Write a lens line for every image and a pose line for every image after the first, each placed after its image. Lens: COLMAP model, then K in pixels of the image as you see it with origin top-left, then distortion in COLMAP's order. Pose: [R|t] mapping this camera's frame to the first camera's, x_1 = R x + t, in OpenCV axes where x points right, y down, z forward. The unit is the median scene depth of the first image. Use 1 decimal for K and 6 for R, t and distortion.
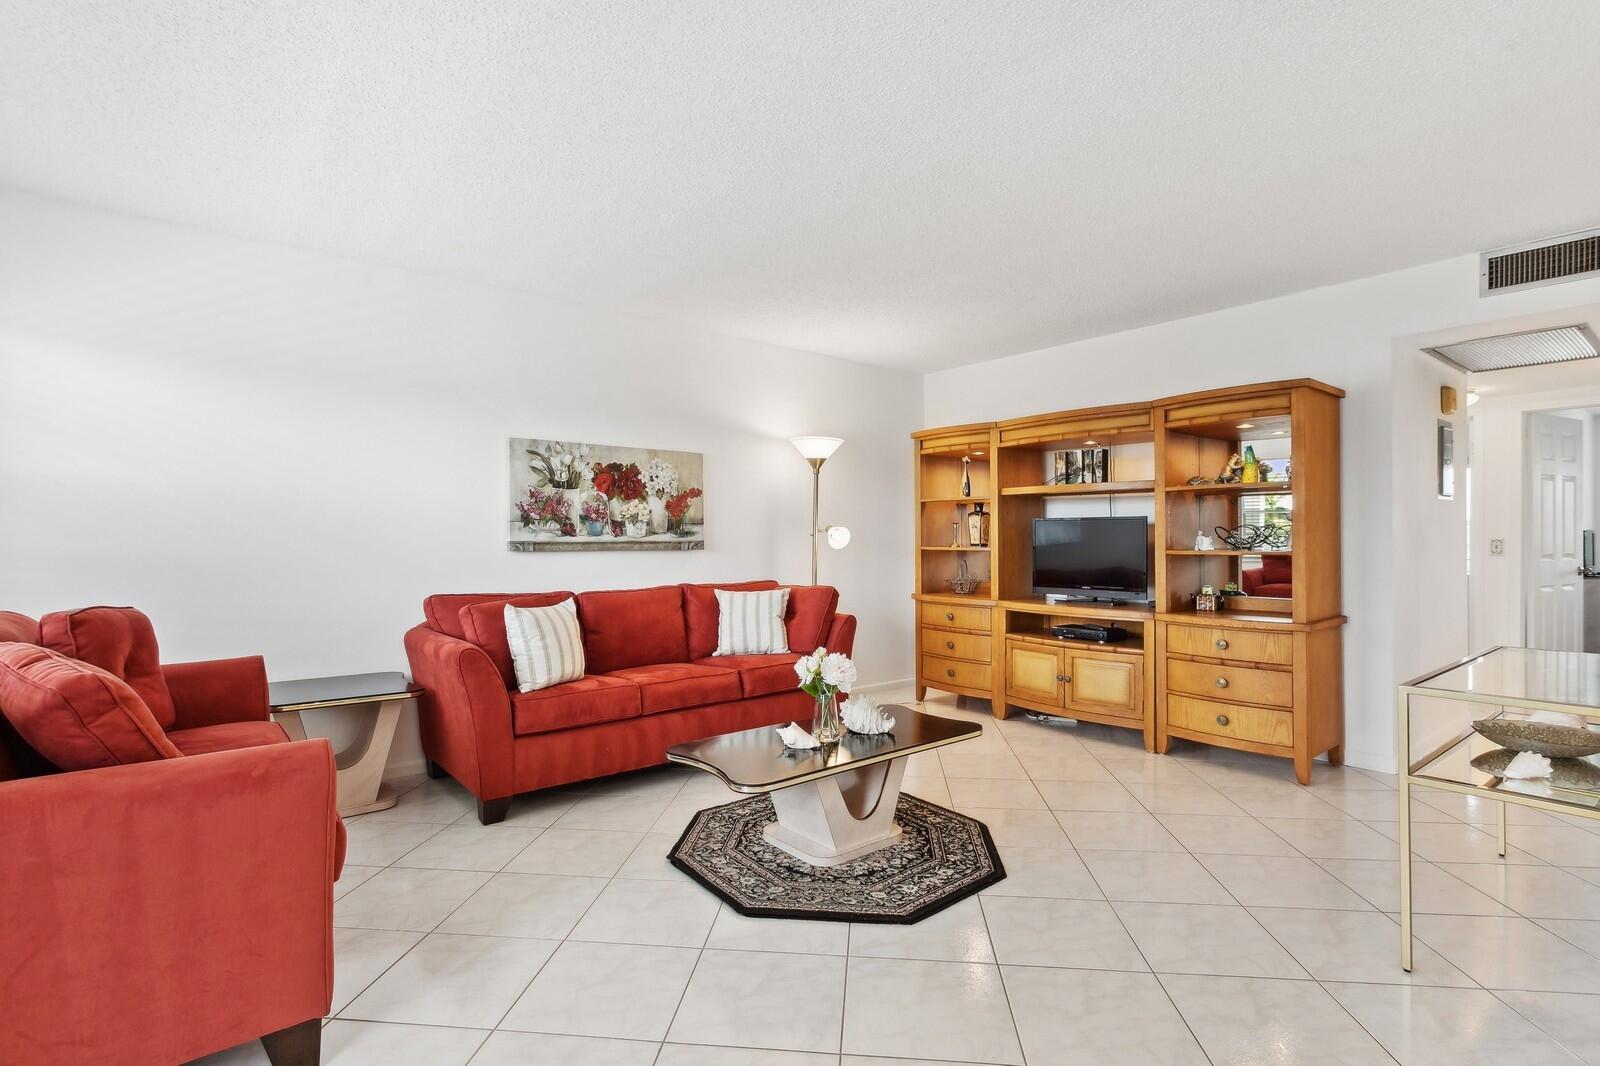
lens RADIAL K [[771.7, 0, 796.8], [0, 771.7, 532.4], [0, 0, 1]] dist [0.000007, 0.000004]
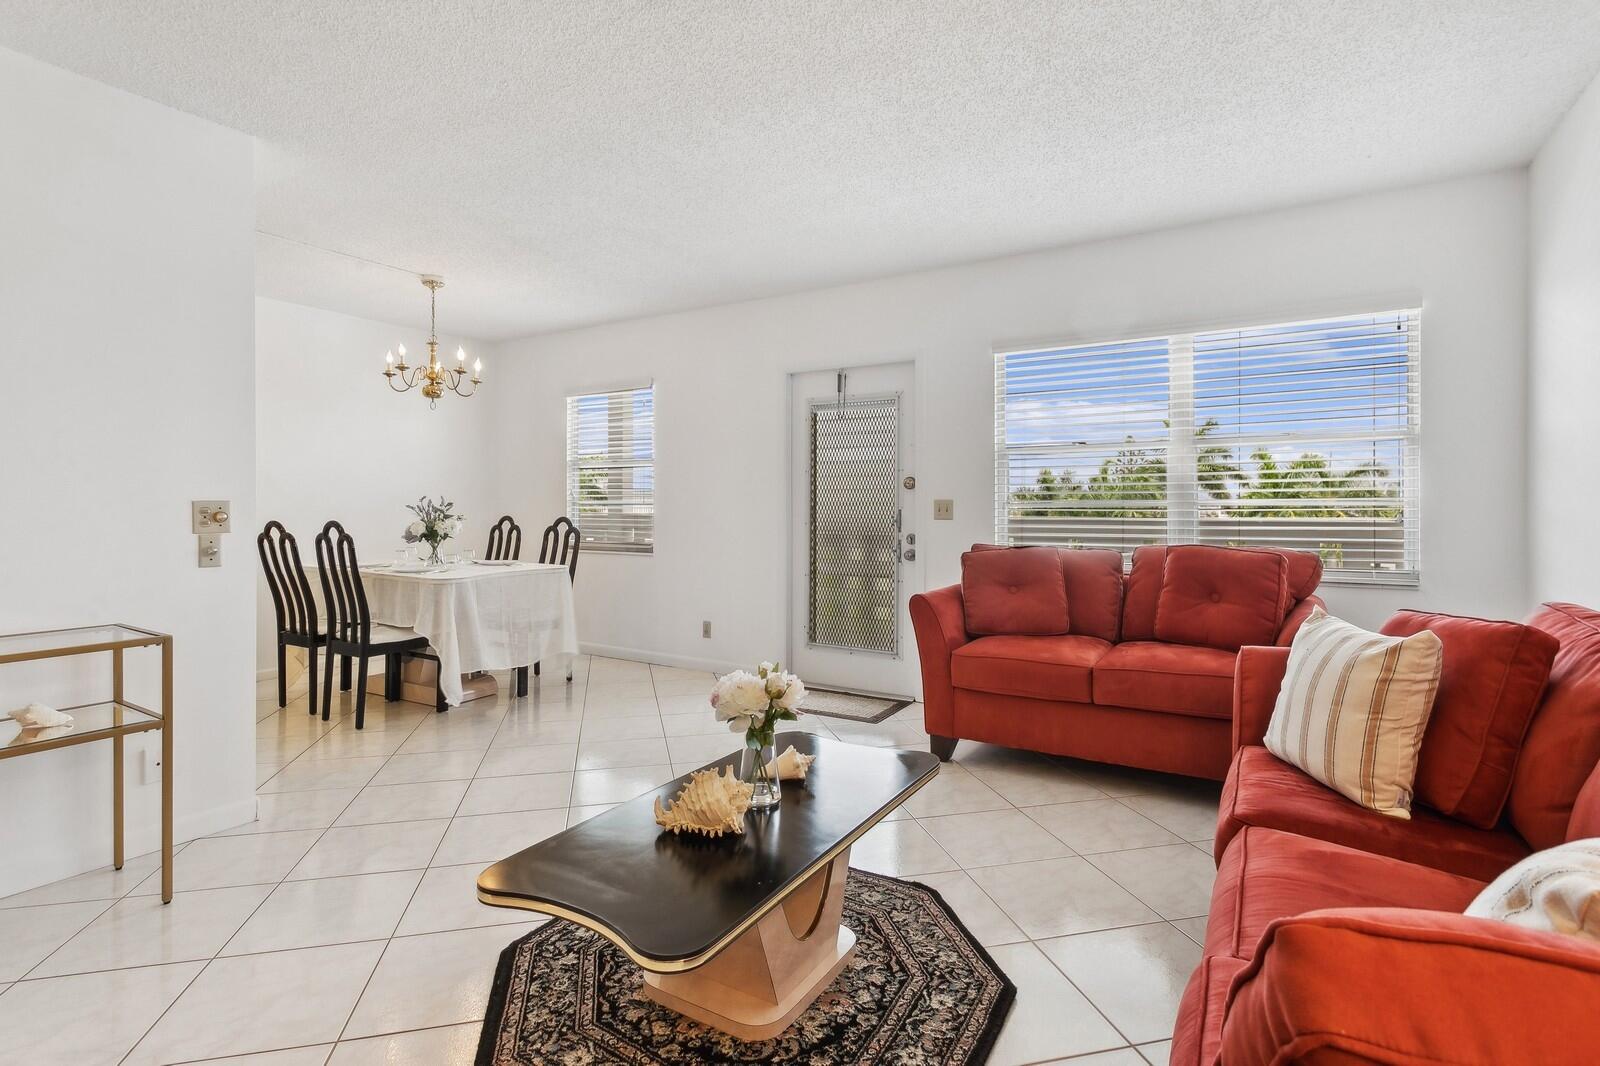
lens RADIAL K [[771.7, 0, 802.1], [0, 771.7, 521.0], [0, 0, 1]] dist [0.000007, 0.000004]
pose [[-0.941795, 0.007862, -0.336095, 0.217335], [0.002367, 0.999857, 0.016755, 0.016458], [0.336178, 0.014984, -0.941679, 1.585879]]
